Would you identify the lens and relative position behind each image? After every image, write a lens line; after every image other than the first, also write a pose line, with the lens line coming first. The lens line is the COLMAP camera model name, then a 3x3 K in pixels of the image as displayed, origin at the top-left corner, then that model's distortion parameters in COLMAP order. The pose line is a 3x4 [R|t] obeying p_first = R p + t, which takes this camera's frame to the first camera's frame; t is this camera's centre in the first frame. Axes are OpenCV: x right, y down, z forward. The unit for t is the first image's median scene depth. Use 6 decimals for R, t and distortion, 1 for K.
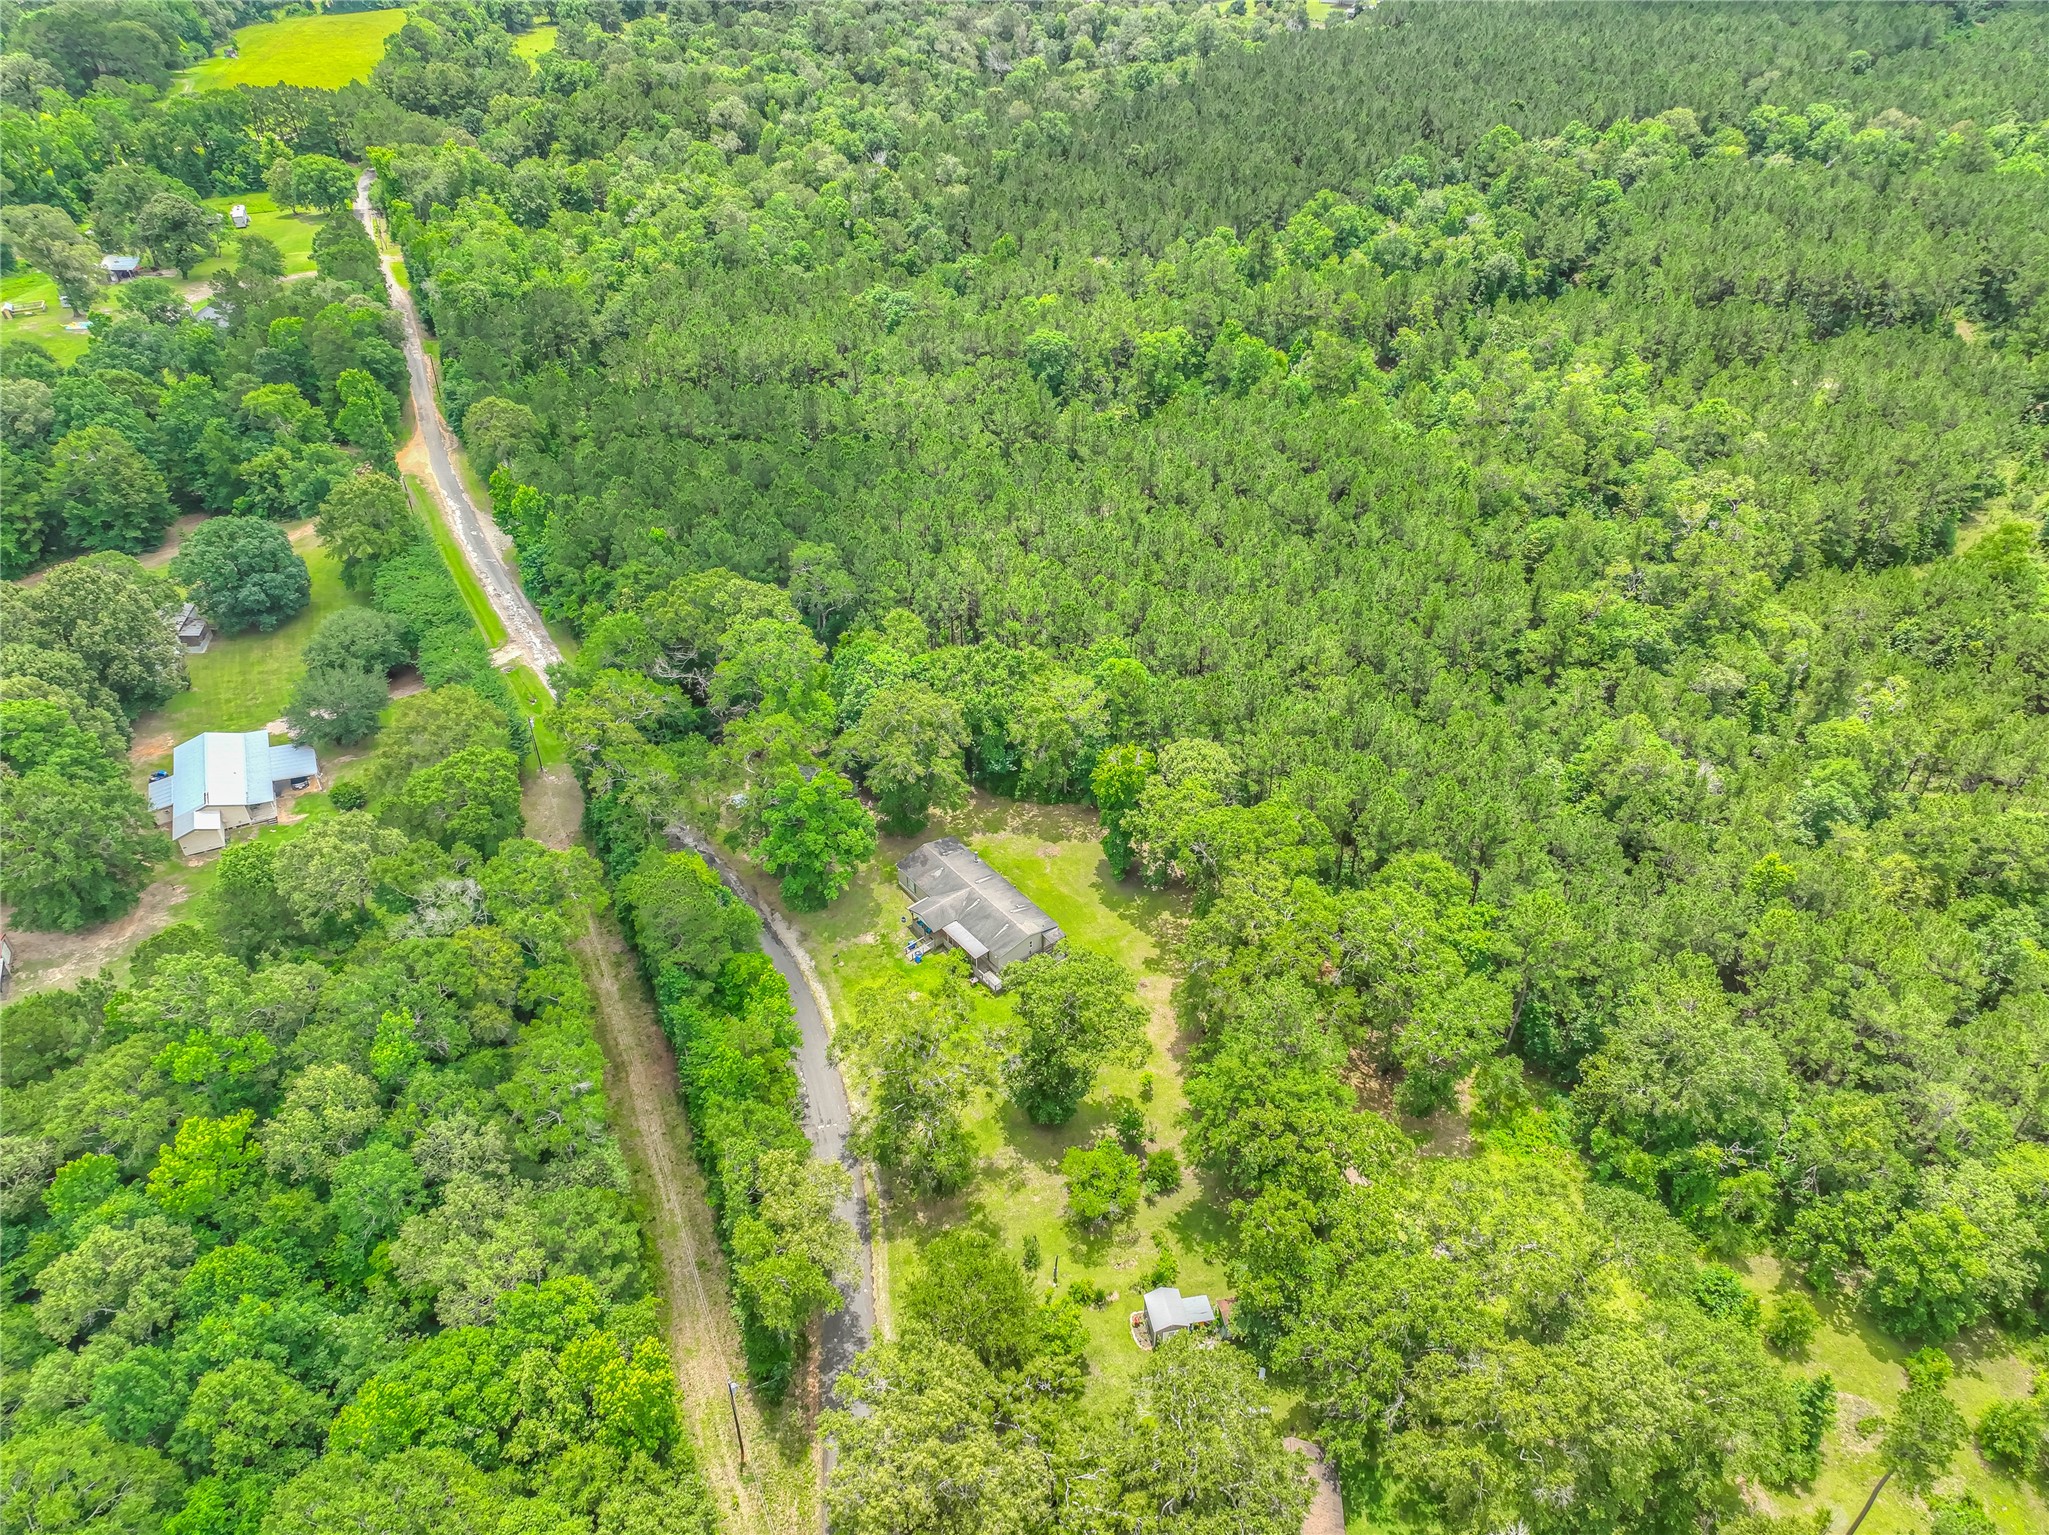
lens RADIAL K [[1437.9, 0, 1026.1], [0, 1437.9, 765.7], [0, 0, 1]] dist [0.005053, 0.026891]
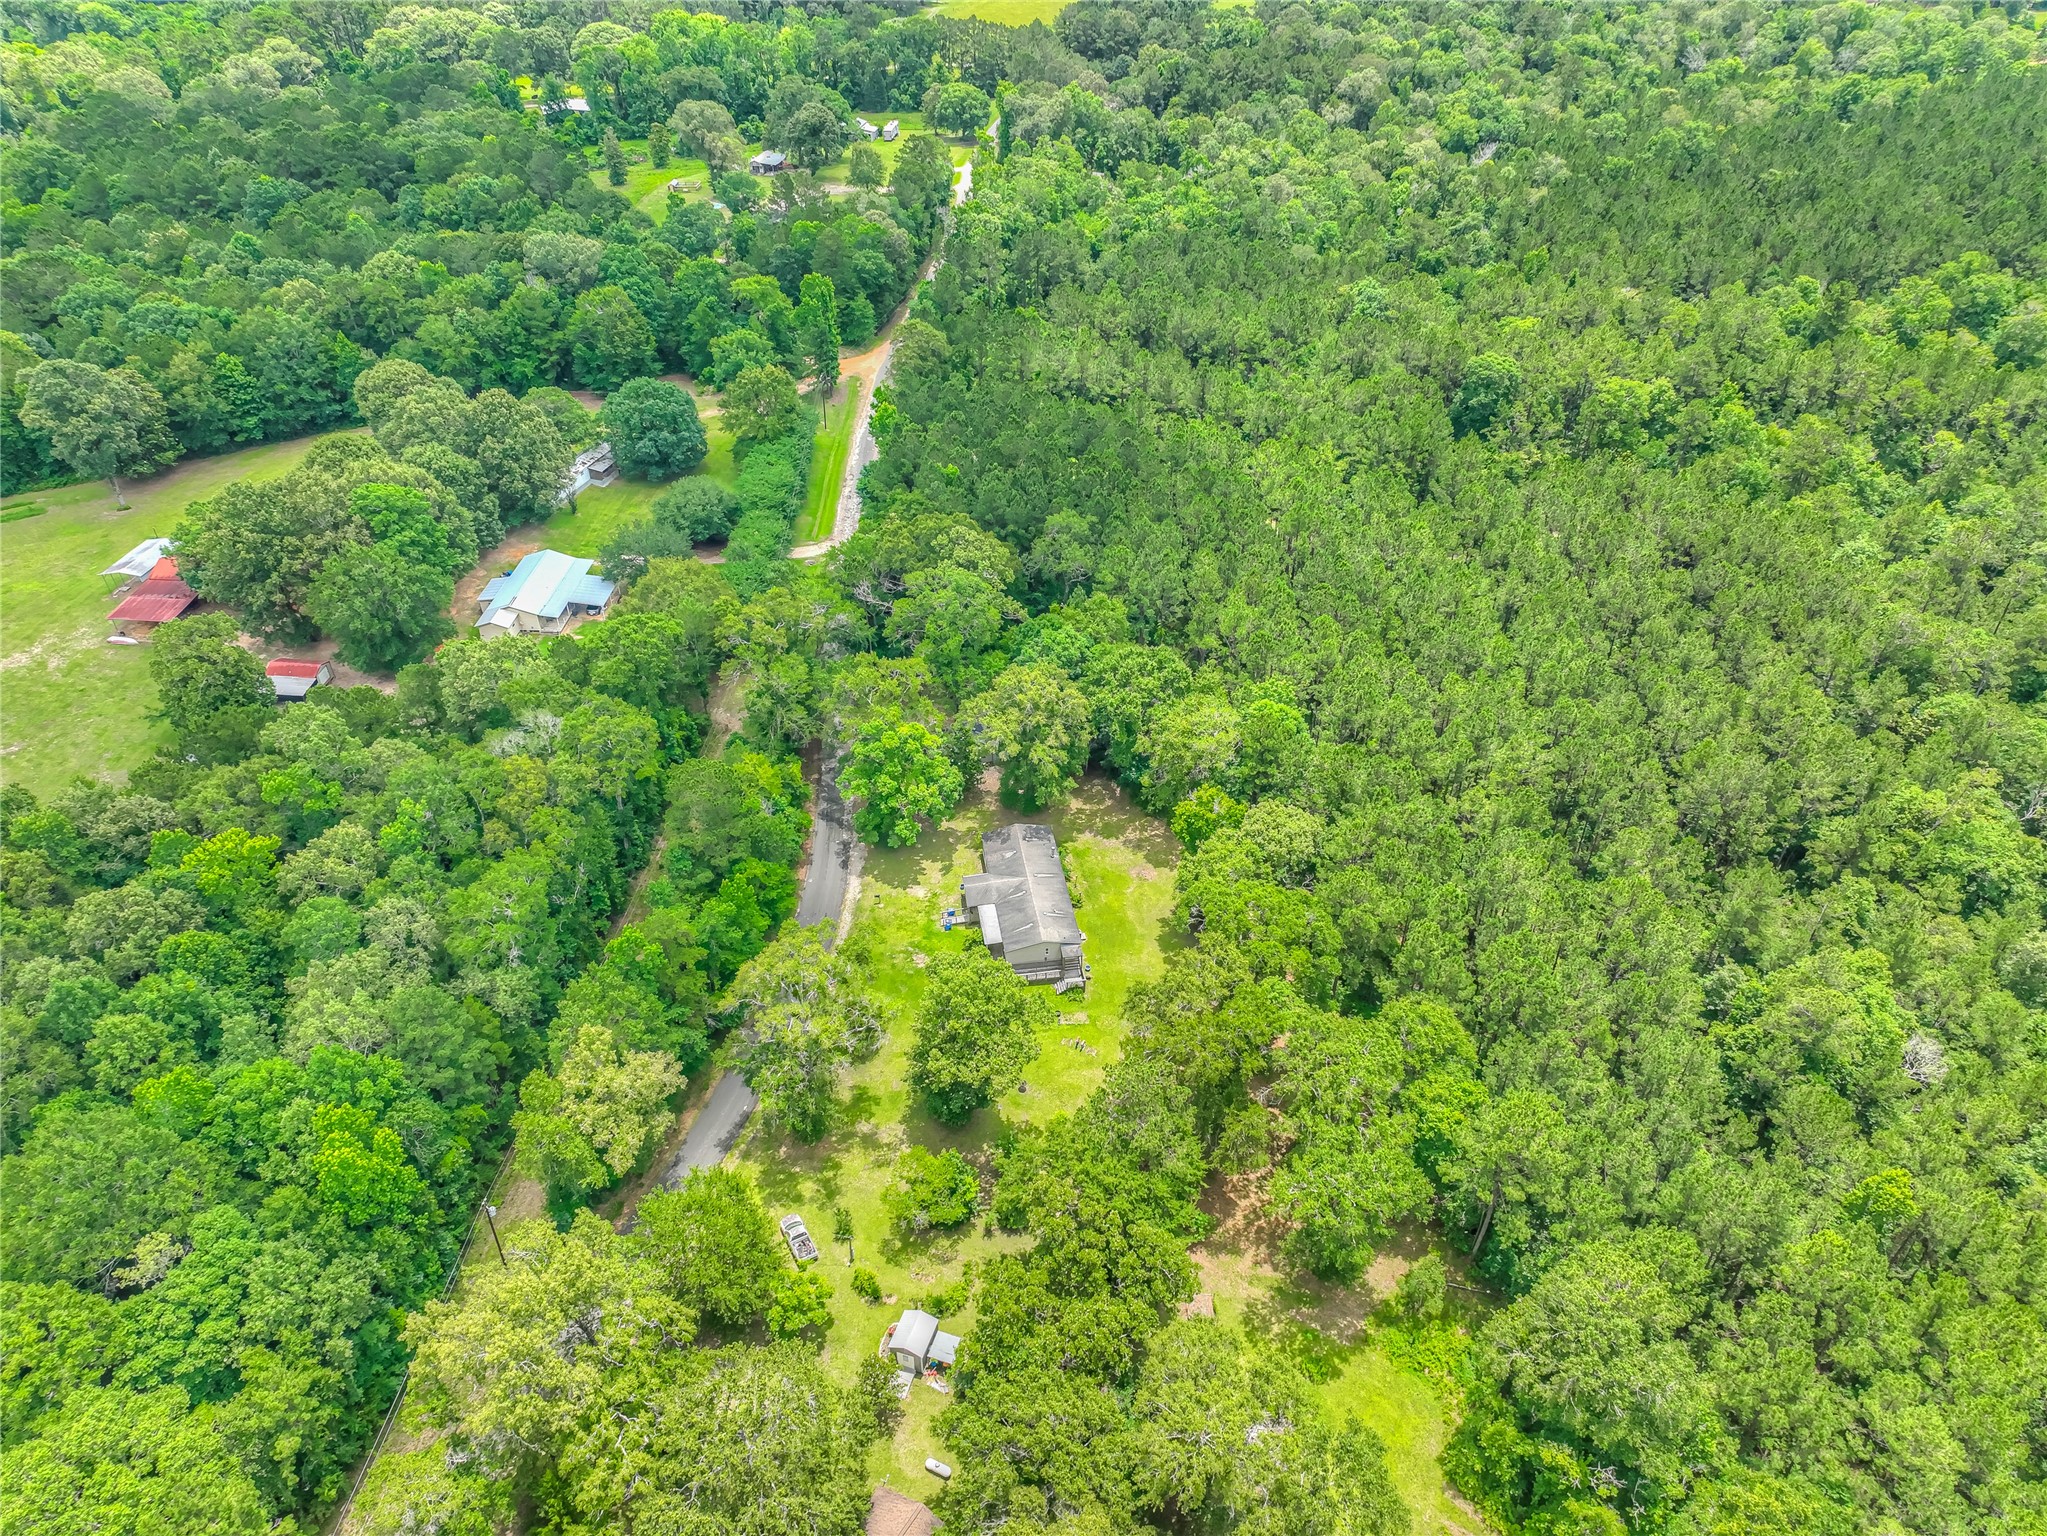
lens RADIAL K [[1436.5, 0, 1021.8], [0, 1436.5, 768.2], [0, 0, 1]] dist [0.005053, 0.026891]
pose [[0.871764, 0.296297, -0.390173, 0.262975], [-0.287909, 0.954197, 0.081340, -0.054776], [0.396403, 0.041426, 0.917142, 0.071048]]
